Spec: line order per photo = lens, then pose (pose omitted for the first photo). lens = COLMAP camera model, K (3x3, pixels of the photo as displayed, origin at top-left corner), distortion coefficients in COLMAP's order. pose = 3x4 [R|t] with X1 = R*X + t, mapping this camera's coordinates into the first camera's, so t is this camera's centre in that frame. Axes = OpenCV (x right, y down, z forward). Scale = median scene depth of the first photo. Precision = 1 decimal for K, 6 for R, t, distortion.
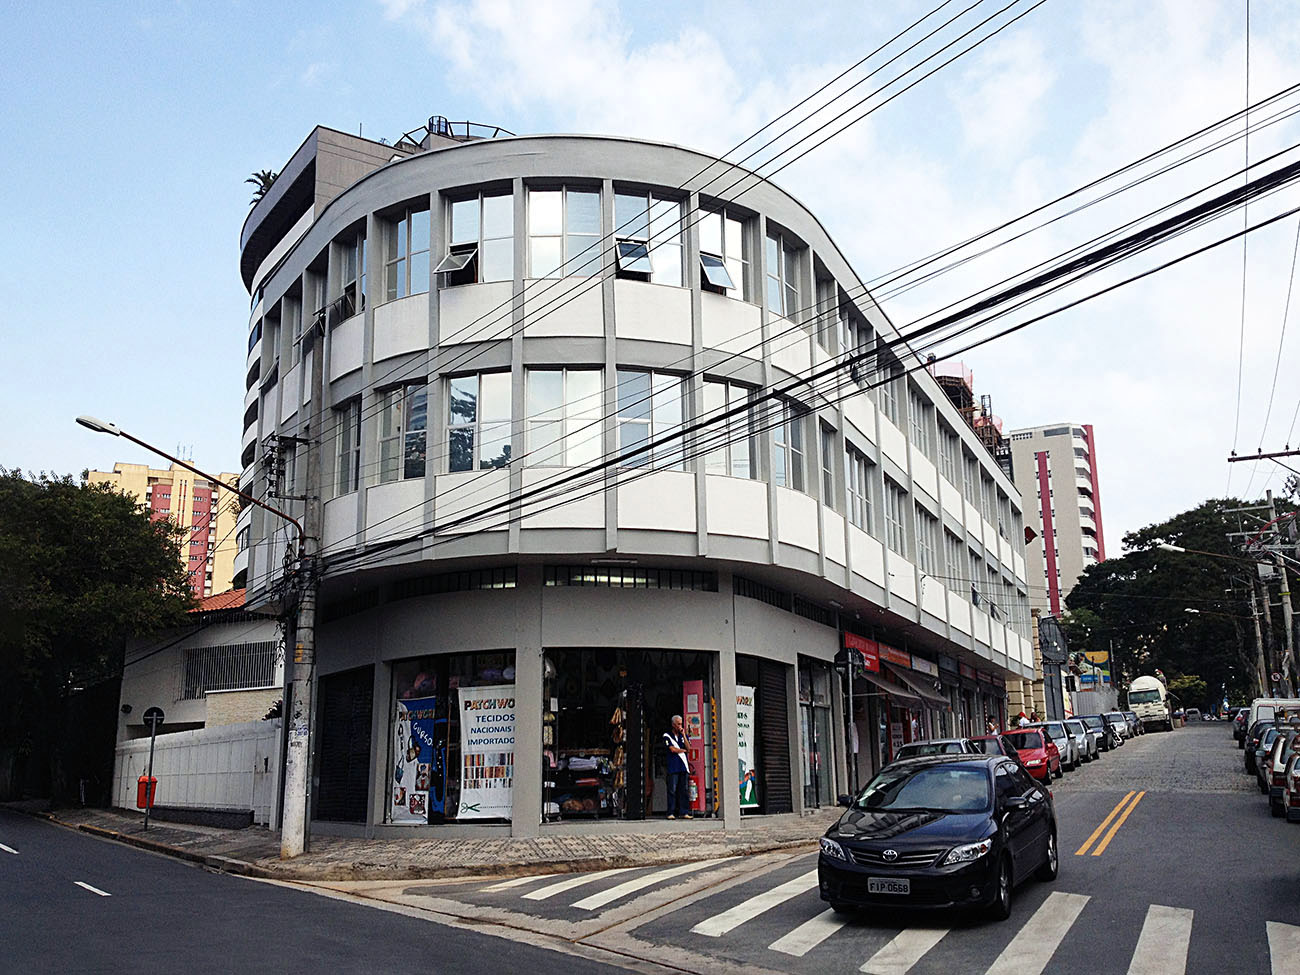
lens RADIAL K [[1273.4, 0, 698.3], [0, 1273.4, 491.4], [0, 0, 1]] dist [0.005686, 0.000000]
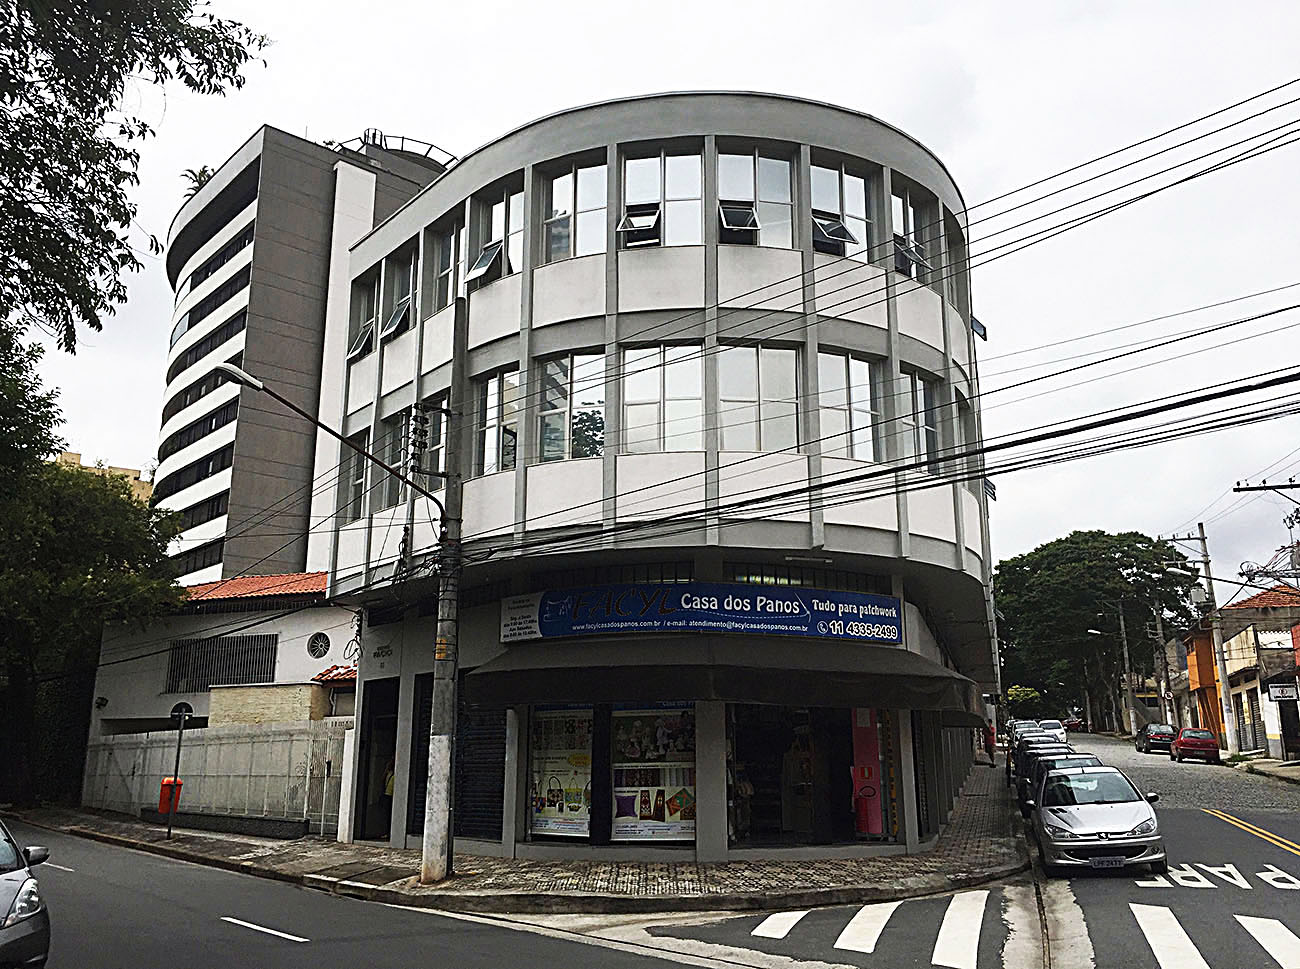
lens RADIAL K [[1164.9, 0, 657.3], [0, 1164.9, 503.6], [0, 0, 1]] dist [0.013971, -0.012654]
pose [[0.992893, 0.045152, 0.110110, -0.252258], [-0.044070, 0.998954, -0.012234, 0.028666], [-0.110547, 0.007295, 0.993844, 0.171190]]
